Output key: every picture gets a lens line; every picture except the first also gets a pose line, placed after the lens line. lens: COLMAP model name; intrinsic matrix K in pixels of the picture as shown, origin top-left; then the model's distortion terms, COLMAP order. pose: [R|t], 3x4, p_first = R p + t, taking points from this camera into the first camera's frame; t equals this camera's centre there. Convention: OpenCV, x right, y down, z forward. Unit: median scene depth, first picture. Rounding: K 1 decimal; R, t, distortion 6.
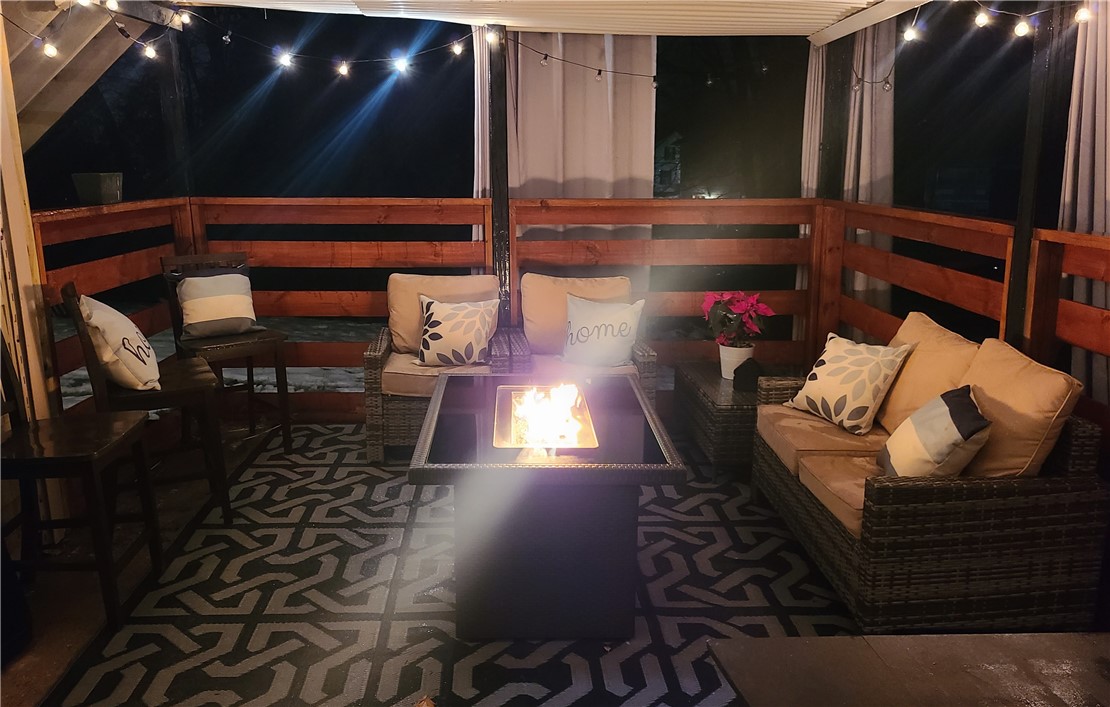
lens RADIAL K [[923.7, 0, 555.0], [0, 923.7, 353.5], [0, 0, 1]] dist [0.077227, -0.000339]
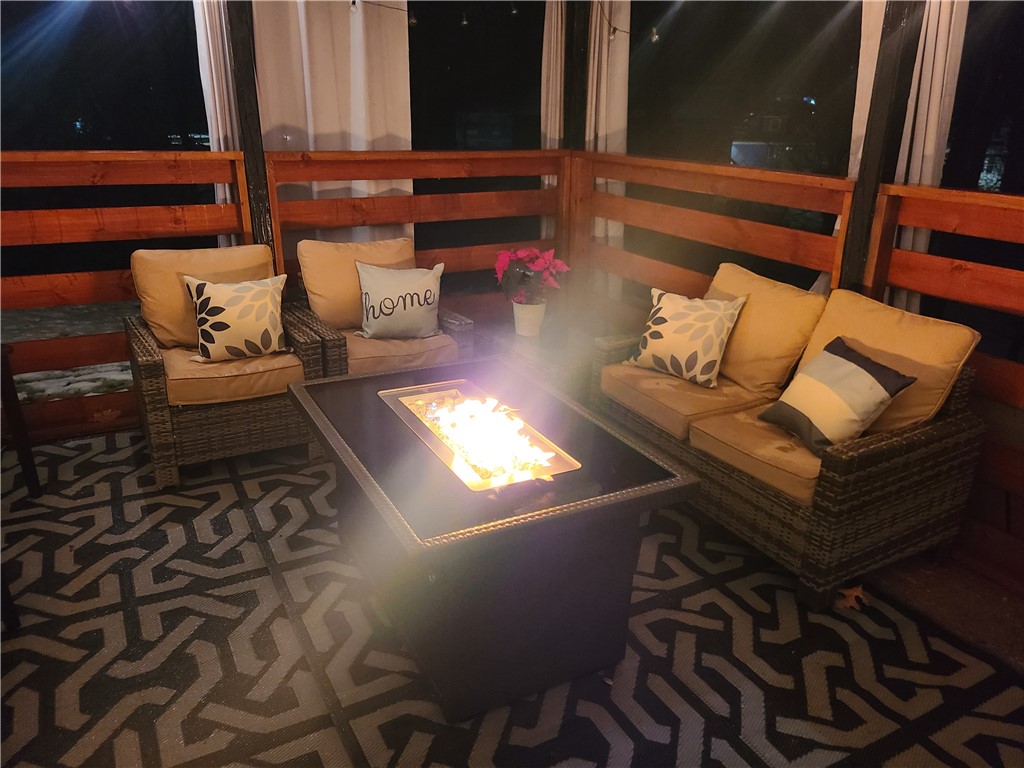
lens RADIAL K [[762.6, 0, 512.0], [0, 762.6, 384.0], [0, 0, 1]] dist [0.075659, -0.040088]
pose [[0.898202, -0.138492, 0.417197, -0.197398], [0.076315, 0.983790, 0.162275, -0.062161], [-0.432908, -0.113918, 0.894211, 0.269073]]
